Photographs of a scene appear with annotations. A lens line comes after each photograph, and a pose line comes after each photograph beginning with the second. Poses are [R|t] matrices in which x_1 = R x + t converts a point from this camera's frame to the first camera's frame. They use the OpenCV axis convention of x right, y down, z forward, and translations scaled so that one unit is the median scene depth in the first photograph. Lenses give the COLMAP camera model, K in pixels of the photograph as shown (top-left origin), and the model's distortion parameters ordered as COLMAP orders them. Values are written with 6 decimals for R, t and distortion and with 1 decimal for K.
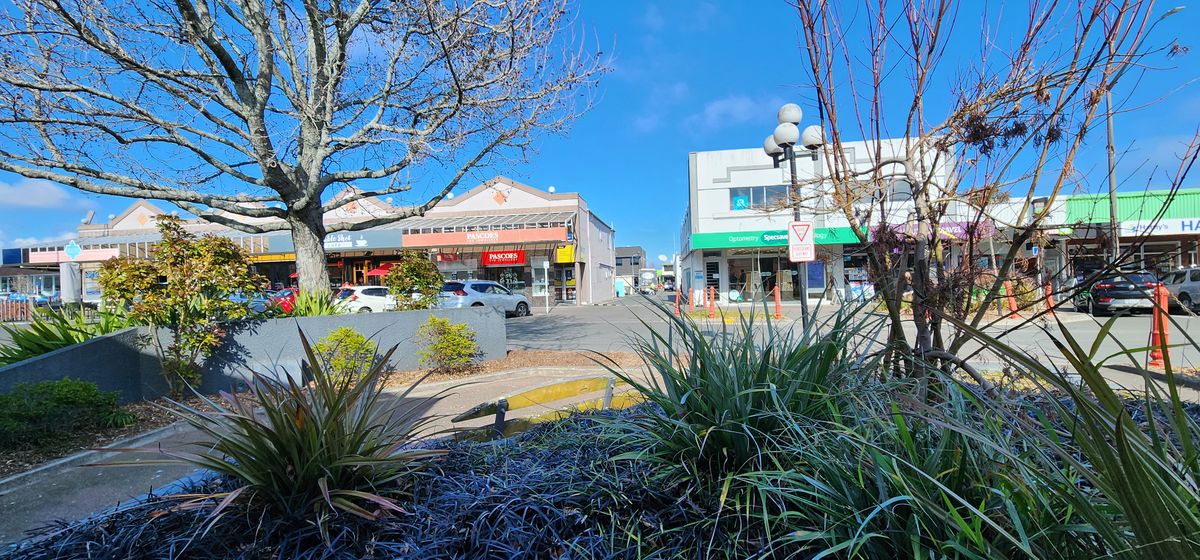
lens RADIAL K [[490.7, 0, 598.7], [0, 490.7, 280.4], [0, 0, 1]] dist [-0.002698, 0.000094]
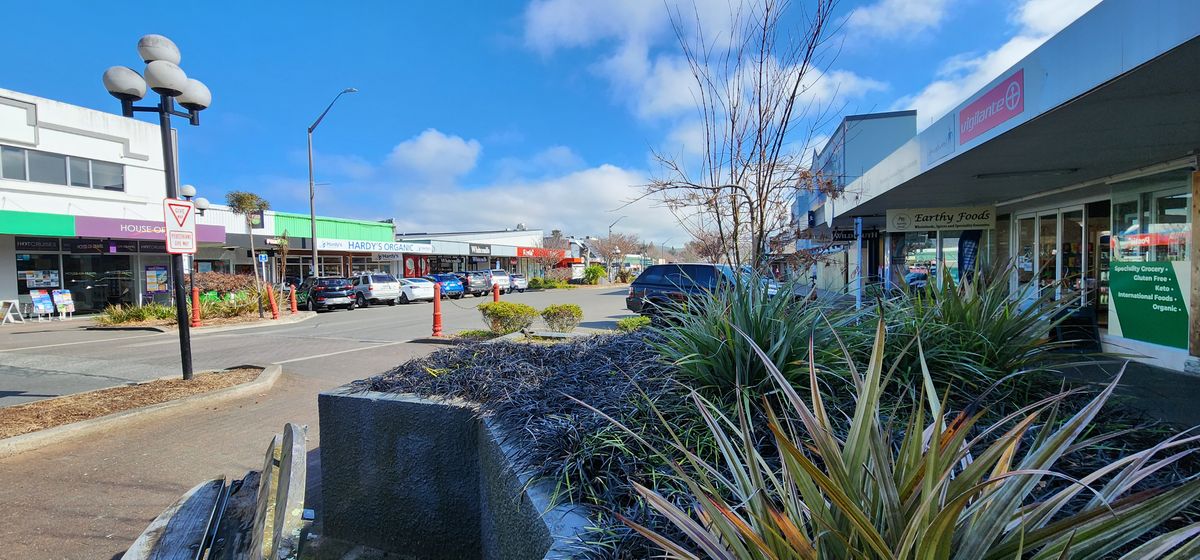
lens RADIAL K [[490.7, 0, 598.7], [0, 490.7, 280.4], [0, 0, 1]] dist [-0.002698, 0.000094]
pose [[0.135861, 0.000959, 0.990727, -0.097226], [0.017546, 0.999840, -0.003374, 0.006900], [-0.990573, 0.017841, 0.135822, 0.104092]]
